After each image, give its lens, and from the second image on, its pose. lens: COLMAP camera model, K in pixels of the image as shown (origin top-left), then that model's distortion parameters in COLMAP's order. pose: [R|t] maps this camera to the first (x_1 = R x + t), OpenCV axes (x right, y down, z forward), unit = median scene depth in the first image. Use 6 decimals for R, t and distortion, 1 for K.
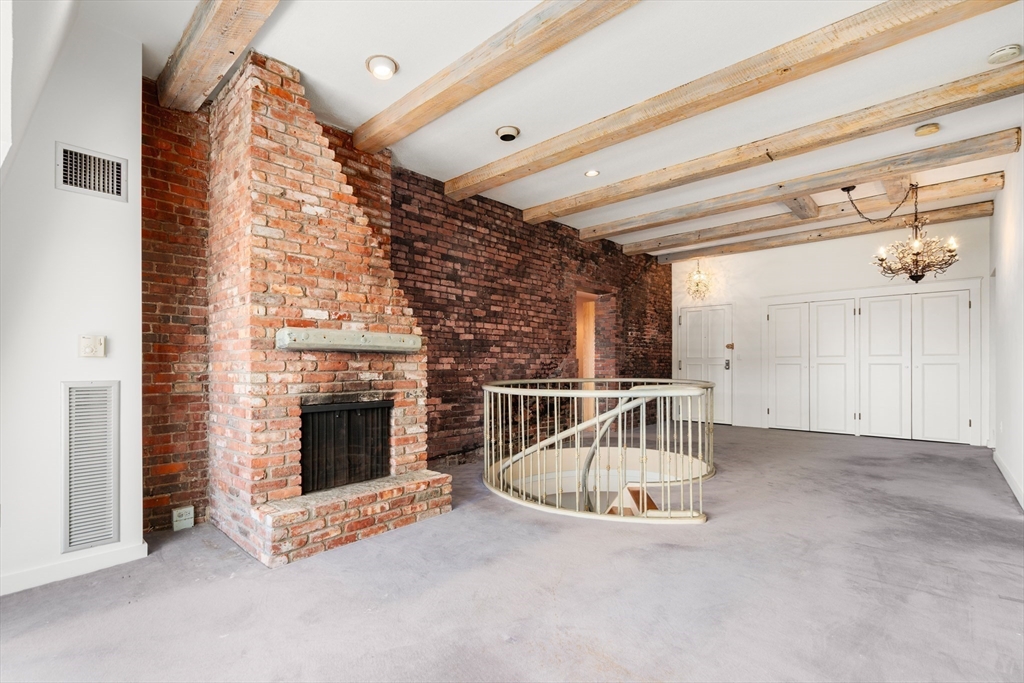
lens RADIAL K [[464.9, 0, 514.6], [0, 464.9, 363.7], [0, 0, 1]] dist [-0.001071, 0.000803]
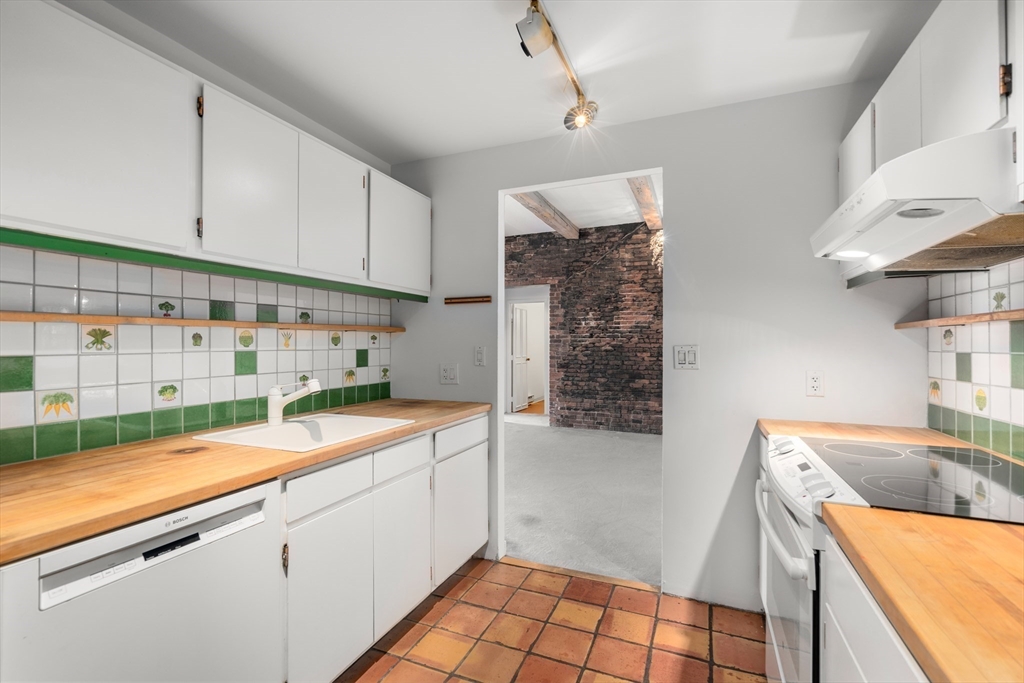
lens RADIAL K [[464.9, 0, 517.1], [0, 464.9, 338.4], [0, 0, 1]] dist [-0.001071, 0.000803]
pose [[0.355707, -0.005842, -0.934579, 1.306640], [-0.000180, 0.999980, -0.006319, -0.037170], [0.934597, 0.002416, 0.355699, 0.694761]]
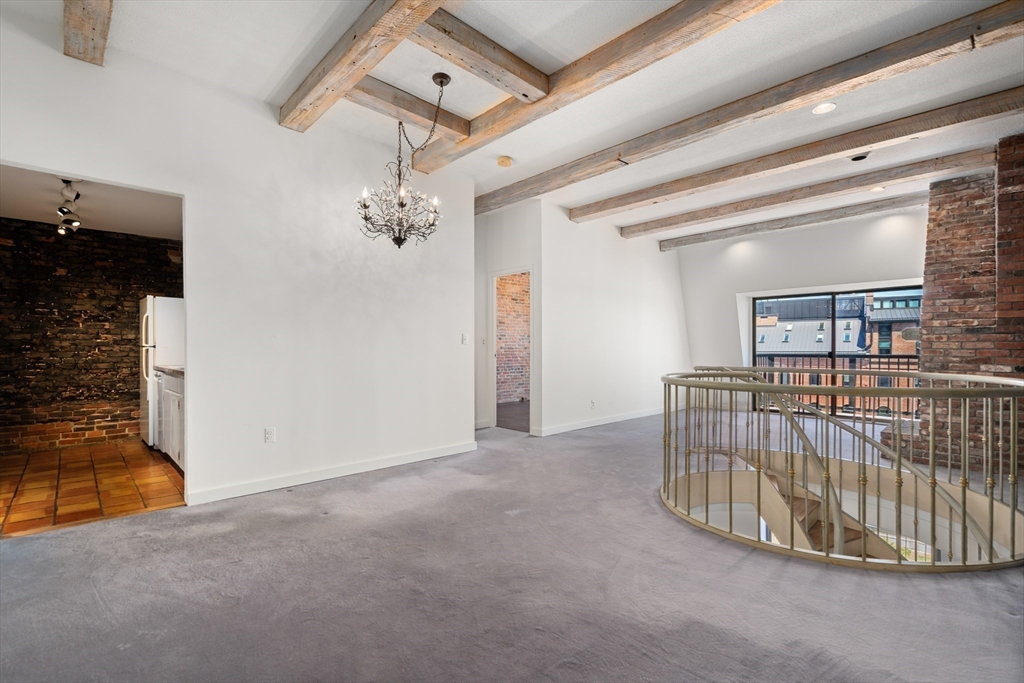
lens RADIAL K [[464.9, 0, 504.5], [0, 464.9, 355.7], [0, 0, 1]] dist [-0.001071, 0.000803]
pose [[-0.997524, 0.004334, 0.070188, 0.479332], [0.005276, 0.999899, 0.013234, -0.004200], [-0.070124, 0.013572, -0.997446, 1.346139]]
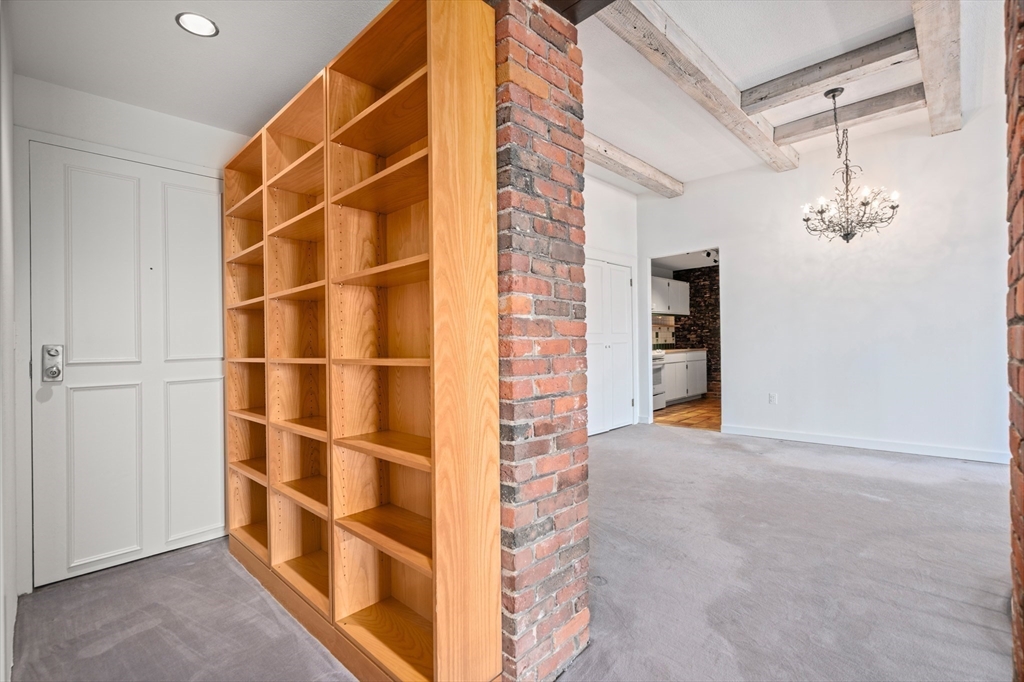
lens RADIAL K [[464.9, 0, 511.9], [0, 464.9, 344.4], [0, 0, 1]] dist [-0.001071, 0.000803]
pose [[0.030317, 0.005047, 0.999528, -0.023789], [0.023815, 0.999700, -0.005770, 0.000499], [-0.999257, 0.023979, 0.030188, 1.212631]]
